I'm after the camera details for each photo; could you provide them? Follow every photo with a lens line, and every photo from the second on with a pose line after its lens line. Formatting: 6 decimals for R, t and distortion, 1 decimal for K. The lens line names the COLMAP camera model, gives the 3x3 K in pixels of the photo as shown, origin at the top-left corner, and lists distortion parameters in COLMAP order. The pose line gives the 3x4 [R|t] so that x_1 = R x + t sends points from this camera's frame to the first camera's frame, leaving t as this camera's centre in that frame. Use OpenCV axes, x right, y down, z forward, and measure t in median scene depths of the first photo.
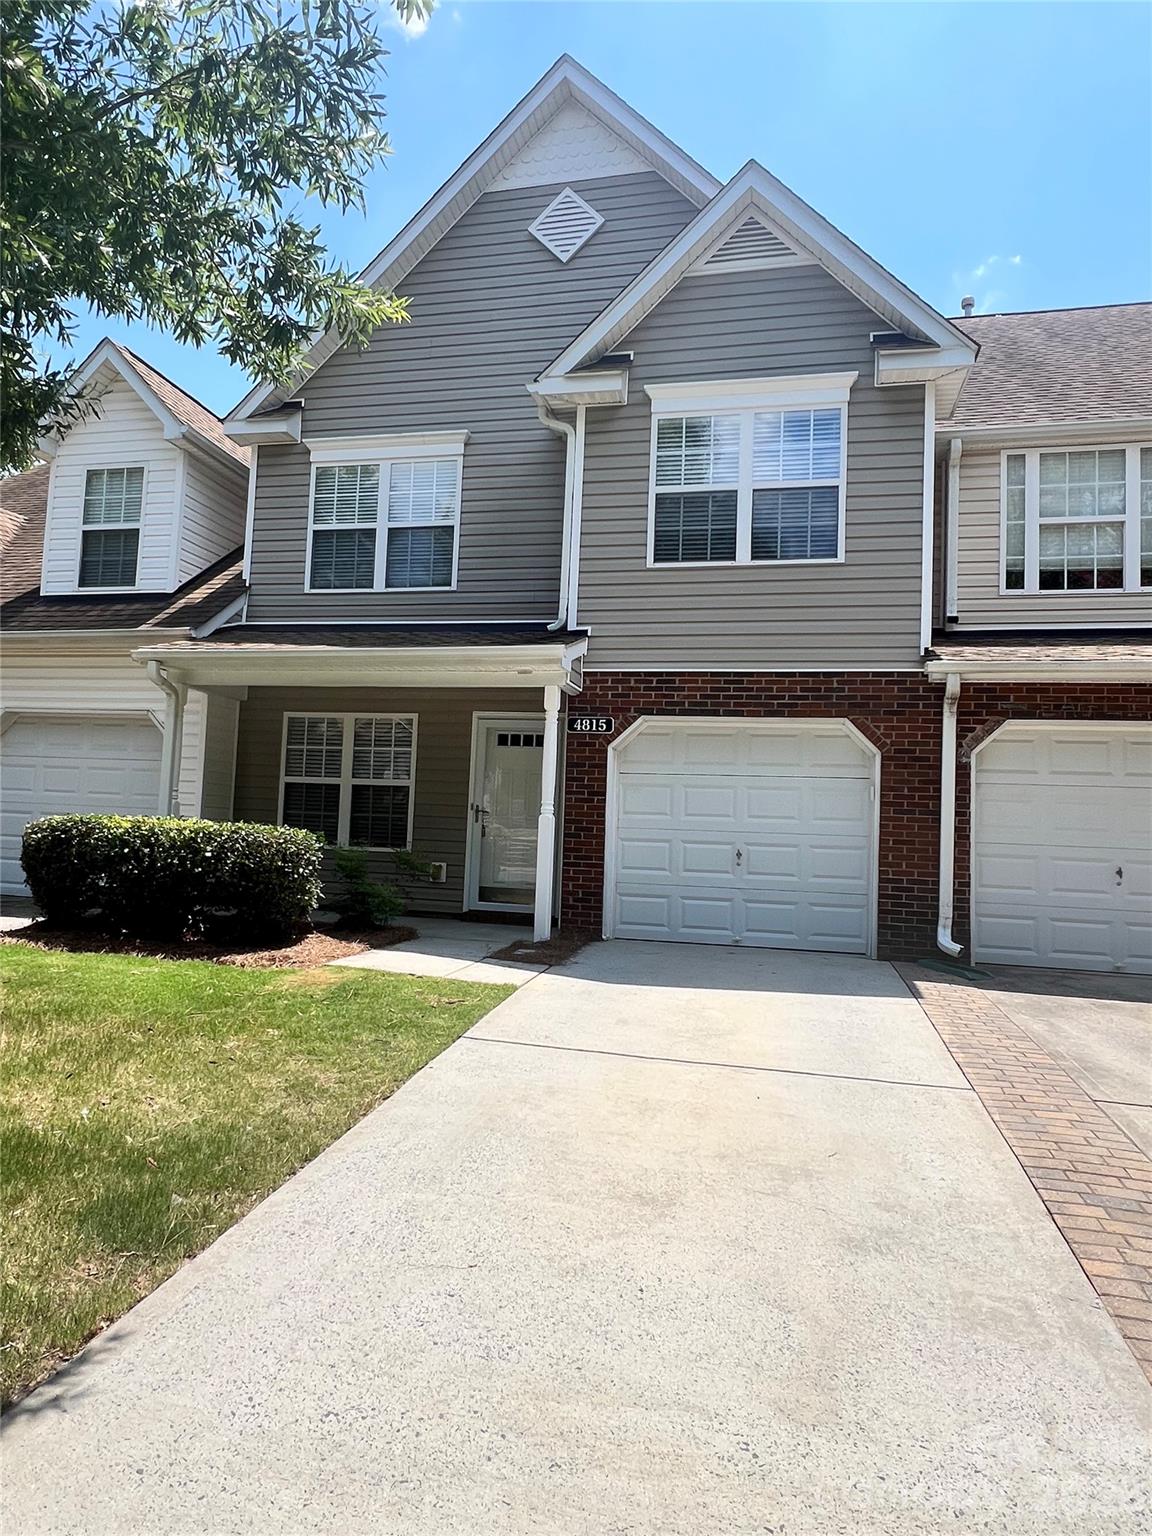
lens RADIAL K [[875.7, 0, 576.0], [0, 875.7, 768.0], [0, 0, 1]] dist [0.002066, -0.000977]
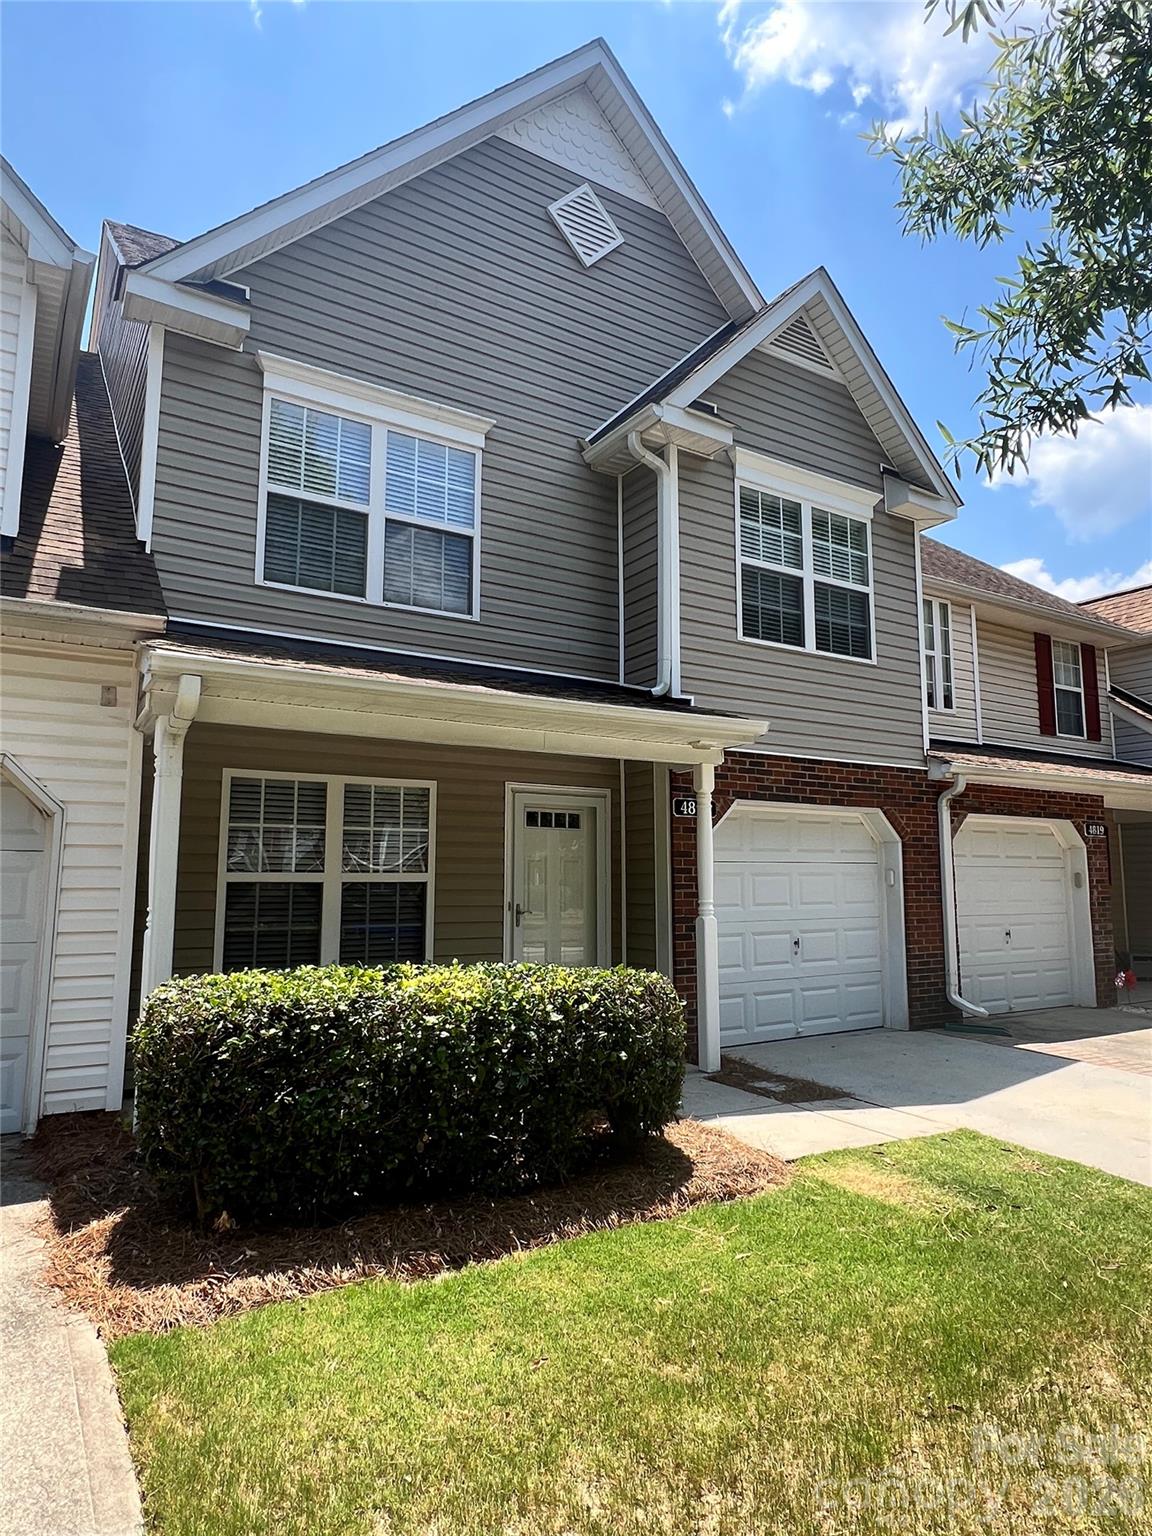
lens RADIAL K [[912.5, 0, 576.0], [0, 912.5, 768.0], [0, 0, 1]] dist [-0.003125, 0.000726]
pose [[0.723878, 0.047007, 0.688325, -0.688578], [-0.014502, 0.998492, -0.052939, -0.038639], [-0.689775, 0.028339, 0.723469, 0.412602]]
